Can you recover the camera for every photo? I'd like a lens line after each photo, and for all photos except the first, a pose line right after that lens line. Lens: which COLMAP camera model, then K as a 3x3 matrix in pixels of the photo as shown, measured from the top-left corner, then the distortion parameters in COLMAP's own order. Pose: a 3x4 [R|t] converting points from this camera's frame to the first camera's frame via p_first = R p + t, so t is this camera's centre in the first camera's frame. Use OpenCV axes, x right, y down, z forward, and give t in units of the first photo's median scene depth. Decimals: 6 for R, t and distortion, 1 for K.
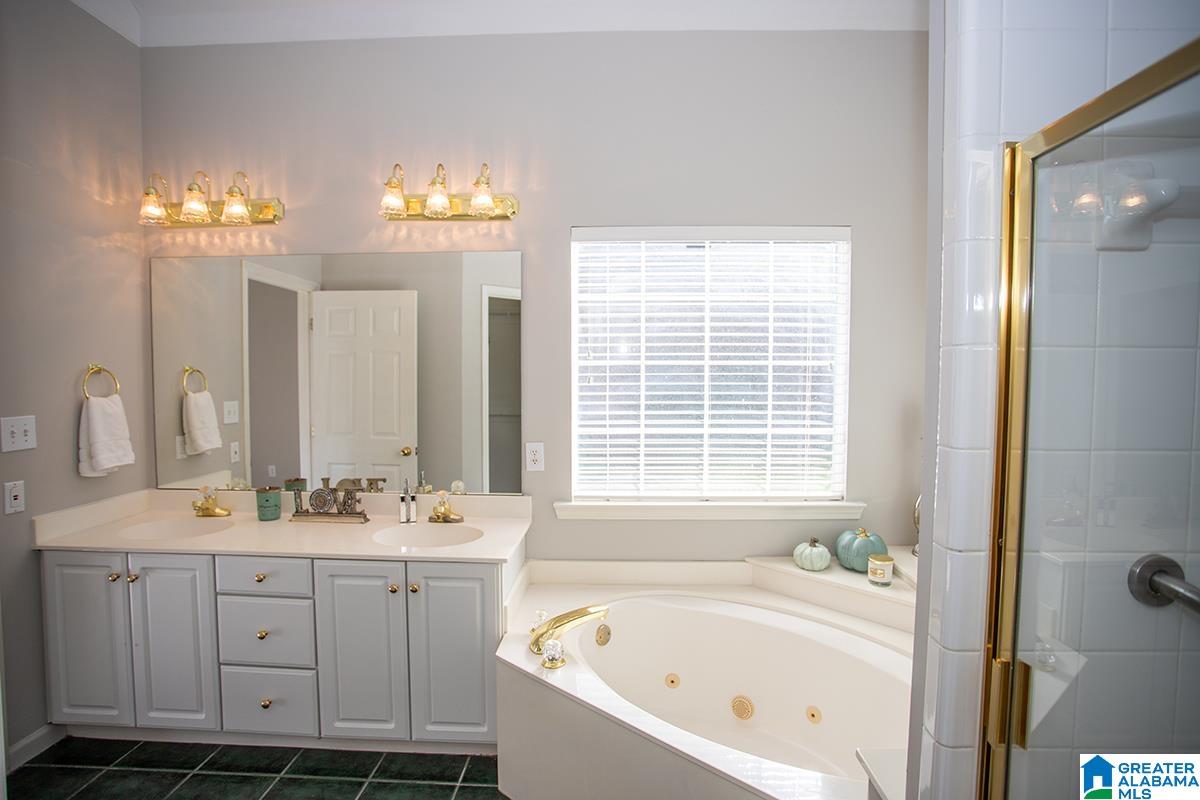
lens RADIAL K [[588.0, 0, 597.7], [0, 588.0, 399.9], [0, 0, 1]] dist [-0.074781, 0.031439]
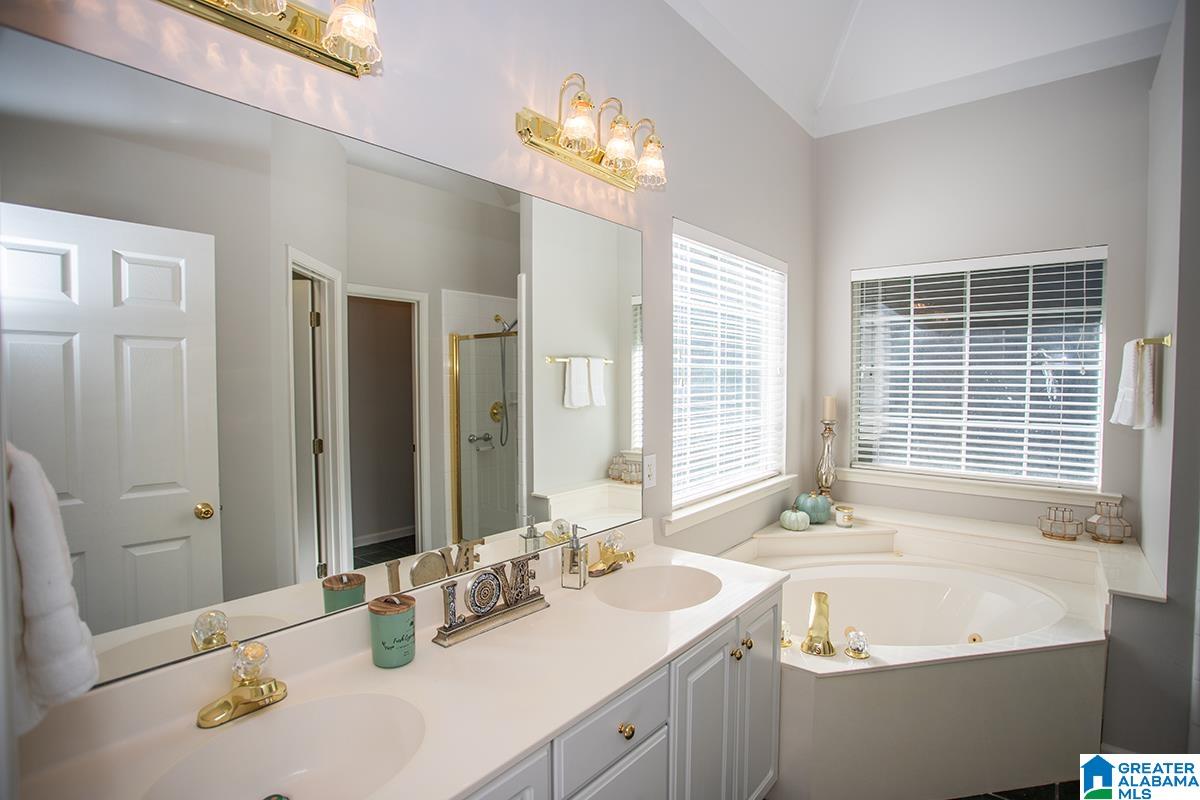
lens RADIAL K [[588.0, 0, 597.7], [0, 588.0, 399.9], [0, 0, 1]] dist [-0.074781, 0.031439]
pose [[0.603699, -0.030921, 0.796613, -0.850822], [0.036526, 0.999271, 0.011107, -0.021801], [-0.796375, 0.022392, 0.604388, 0.538921]]
